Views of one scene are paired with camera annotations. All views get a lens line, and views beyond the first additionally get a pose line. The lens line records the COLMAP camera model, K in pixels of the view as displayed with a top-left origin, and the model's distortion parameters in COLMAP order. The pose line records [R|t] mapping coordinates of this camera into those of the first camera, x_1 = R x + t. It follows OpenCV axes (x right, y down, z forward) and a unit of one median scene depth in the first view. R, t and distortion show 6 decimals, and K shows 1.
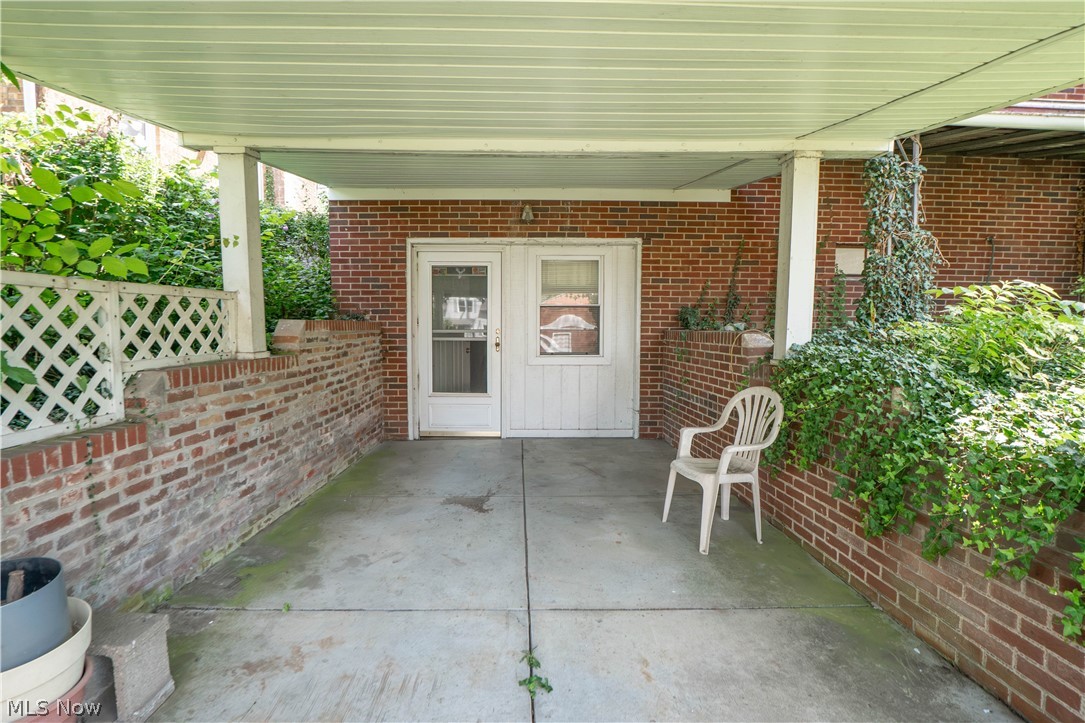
lens RADIAL K [[523.5, 0, 526.0], [0, 523.5, 363.8], [0, 0, 1]] dist [-0.021865, 0.001507]
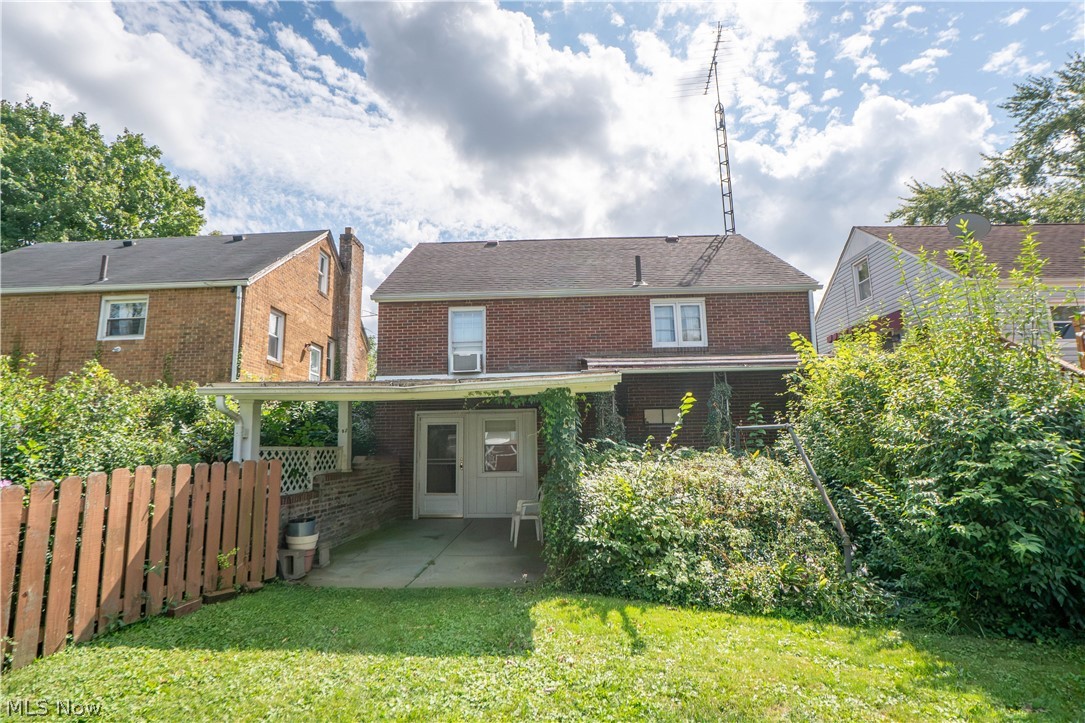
lens RADIAL K [[523.5, 0, 526.0], [0, 523.5, 363.8], [0, 0, 1]] dist [-0.021865, 0.001507]
pose [[0.997599, -0.030063, -0.062387, 0.659627], [0.014751, 0.972432, -0.232718, 0.100909], [0.067663, 0.231239, 0.970541, -1.921199]]
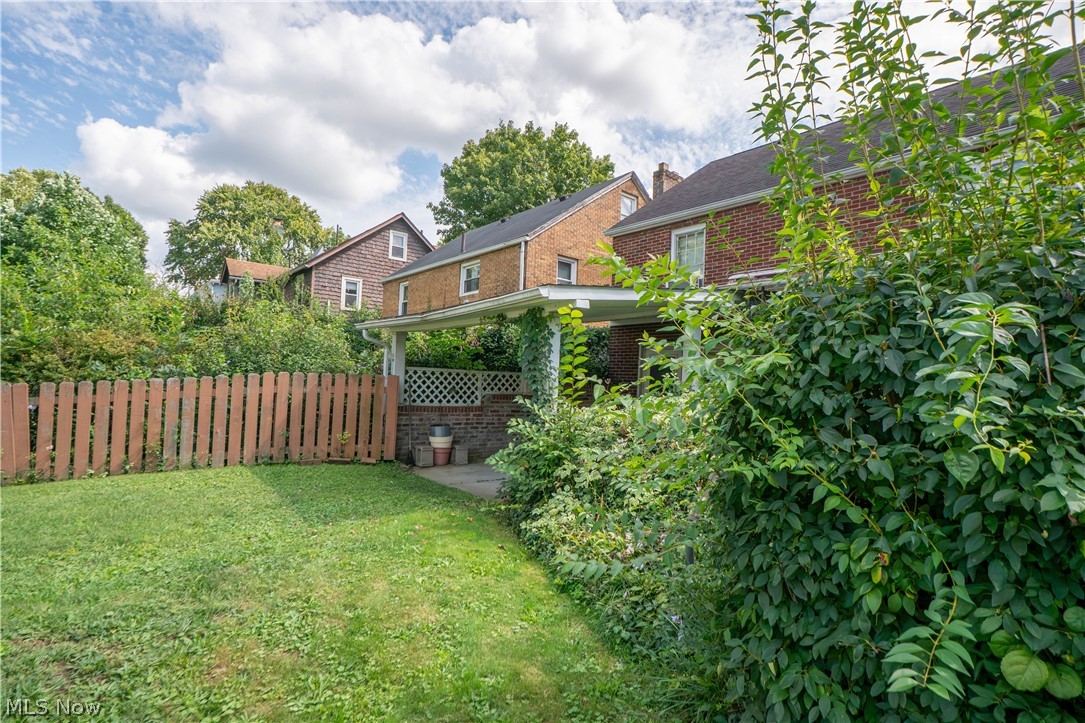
lens RADIAL K [[523.5, 0, 526.0], [0, 523.5, 363.8], [0, 0, 1]] dist [-0.021865, 0.001507]
pose [[0.612440, -0.003423, -0.790510, 2.233666], [-0.100005, 0.991621, -0.081771, 0.070629], [0.784166, 0.129135, 0.606966, -1.020340]]
